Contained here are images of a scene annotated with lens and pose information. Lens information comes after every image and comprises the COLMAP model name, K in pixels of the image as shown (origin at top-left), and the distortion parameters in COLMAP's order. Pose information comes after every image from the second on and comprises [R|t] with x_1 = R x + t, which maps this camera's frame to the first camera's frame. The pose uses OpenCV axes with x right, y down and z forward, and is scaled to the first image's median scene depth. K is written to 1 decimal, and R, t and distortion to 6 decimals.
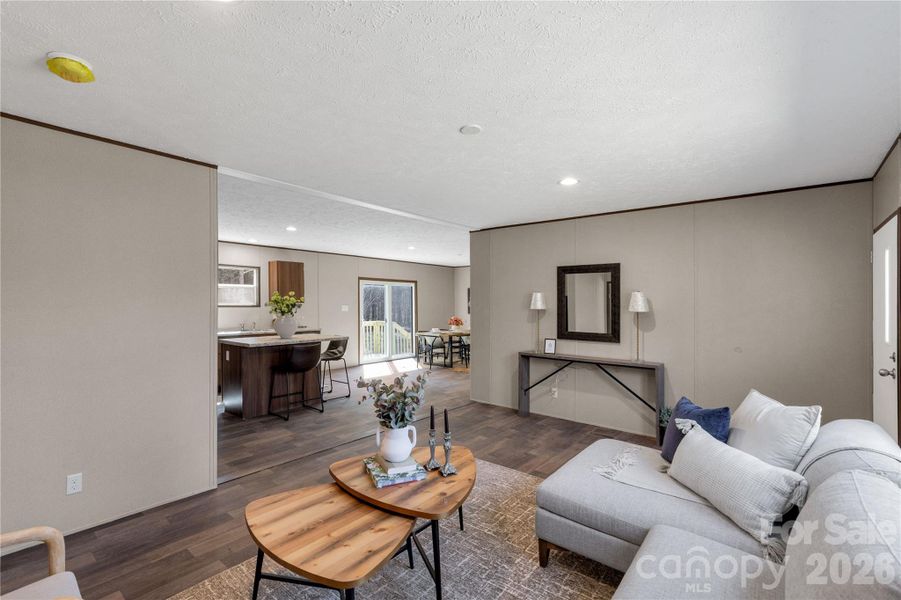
lens RADIAL K [[410.0, 0, 451.4], [0, 410.0, 309.0], [0, 0, 1]] dist [0.010173, -0.000042]
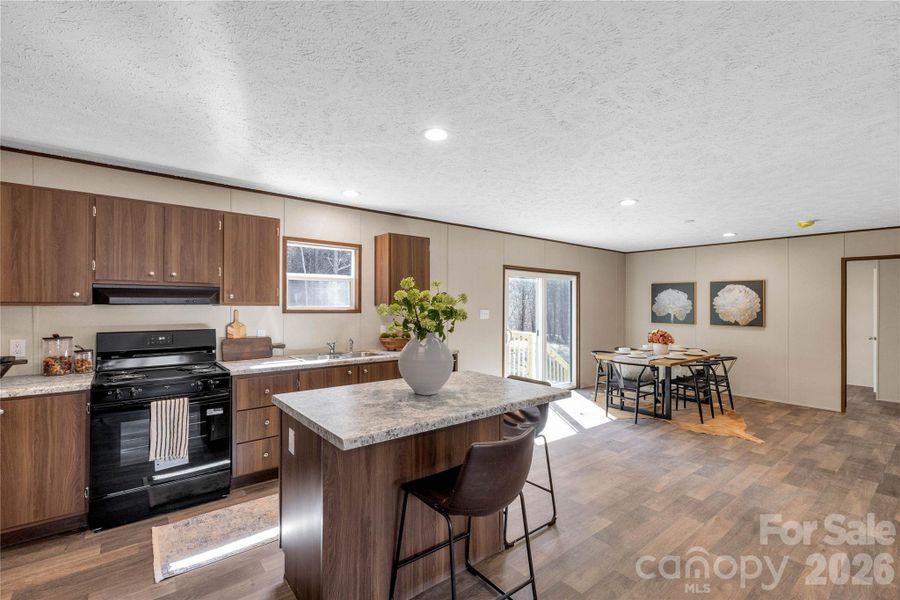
lens RADIAL K [[403.5, 0, 448.1], [0, 403.5, 309.3], [0, 0, 1]] dist [0.001695, 0.000168]
pose [[0.978716, 0.006917, -0.205105, -0.322427], [-0.007896, 0.999961, -0.003952, -0.011549], [0.205069, 0.005488, 0.978732, 0.658939]]
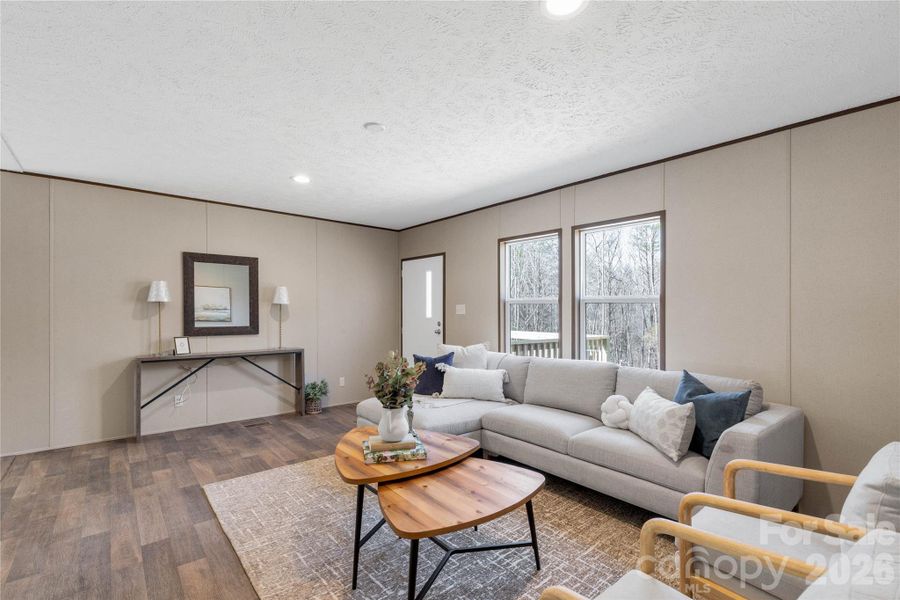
lens RADIAL K [[409.6, 0, 450.9], [0, 409.6, 309.0], [0, 0, 1]] dist [0.010173, -0.000042]
pose [[0.191040, -0.008756, 0.981543, -0.468199], [0.013032, 0.999895, 0.006383, 0.016512], [-0.981496, 0.011572, 0.191134, 0.283436]]
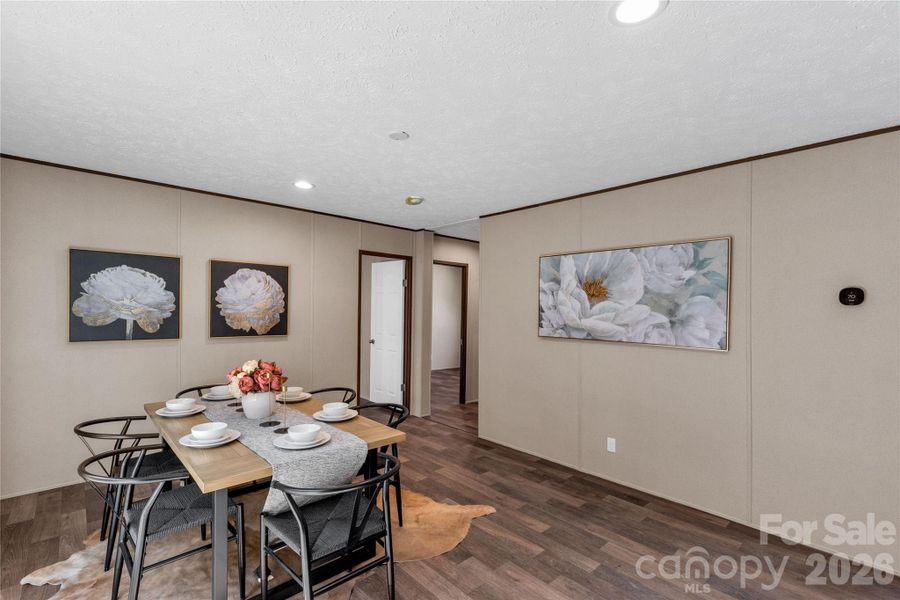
lens RADIAL K [[409.6, 0, 450.9], [0, 409.6, 309.0], [0, 0, 1]] dist [0.010173, -0.000042]
pose [[0.138695, -0.005642, 0.990319, -0.433533], [-0.001114, 0.999982, 0.005853, -0.028702], [-0.990335, -0.001915, 0.138686, 1.578365]]
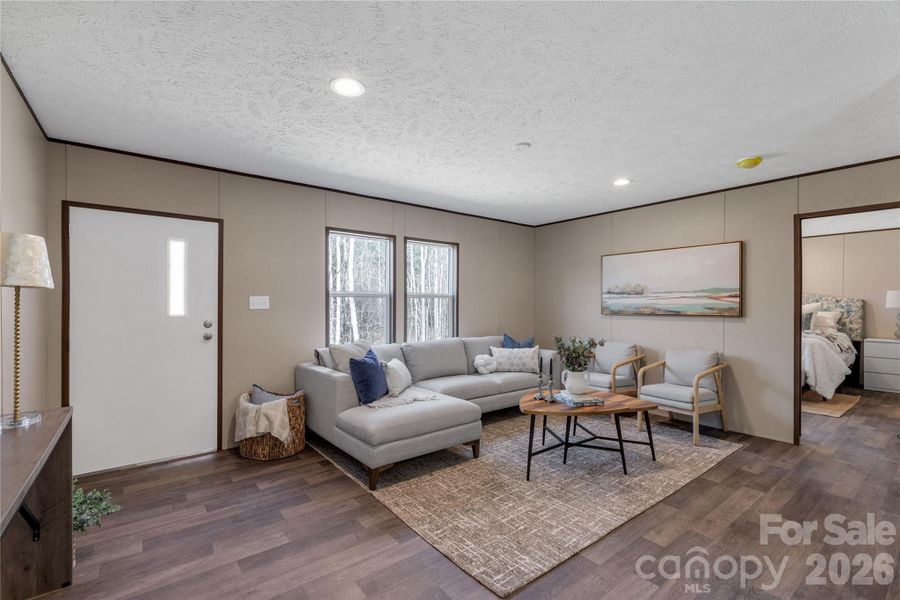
lens RADIAL K [[400.5, 0, 451.7], [0, 400.5, 300.3], [0, 0, 1]] dist [-0.001478, -0.000366]
pose [[-0.975606, -0.006488, 0.219432, -0.005057], [-0.005294, 0.999968, 0.006028, 0.013377], [-0.219464, 0.004719, -0.975609, 1.069488]]
